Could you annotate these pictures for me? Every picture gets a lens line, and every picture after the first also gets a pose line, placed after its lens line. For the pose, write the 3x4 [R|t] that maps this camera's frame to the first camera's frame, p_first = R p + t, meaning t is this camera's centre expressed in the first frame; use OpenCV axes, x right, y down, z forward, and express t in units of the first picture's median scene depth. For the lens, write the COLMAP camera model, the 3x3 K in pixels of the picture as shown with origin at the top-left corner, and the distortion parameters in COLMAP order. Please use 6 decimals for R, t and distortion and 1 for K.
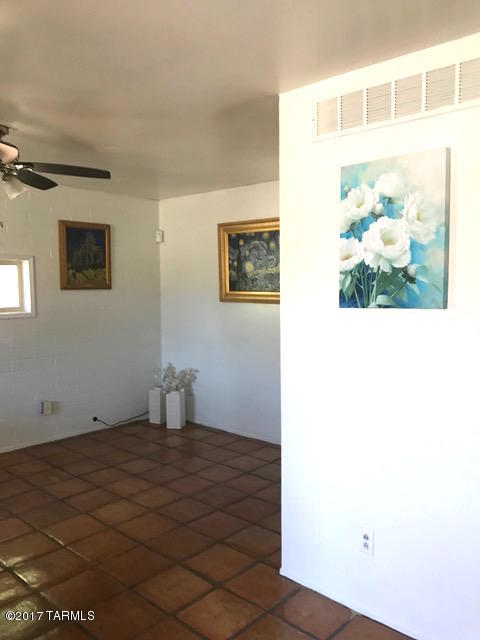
lens RADIAL K [[522.3, 0, 243.7], [0, 522.3, 321.8], [0, 0, 1]] dist [0.056313, -0.076660]
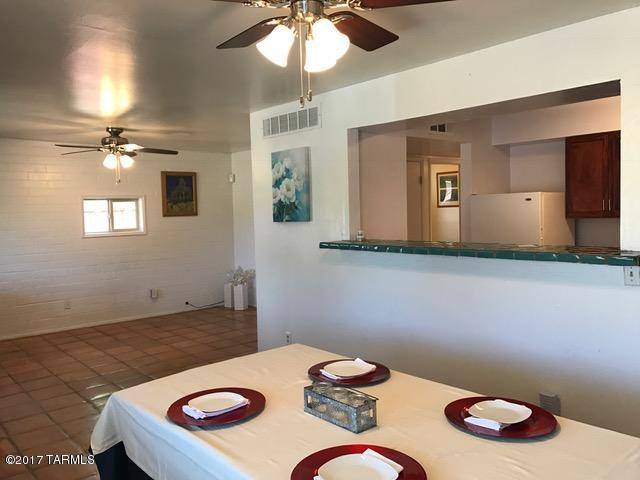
lens RADIAL K [[522.3, 0, 316.7], [0, 522.3, 236.1], [0, 0, 1]] dist [0.056313, -0.076660]
pose [[0.992620, -0.015096, -0.120324, 0.284447], [0.012654, 0.999699, -0.021032, 0.034140], [0.120605, 0.019354, 0.992512, -0.467826]]
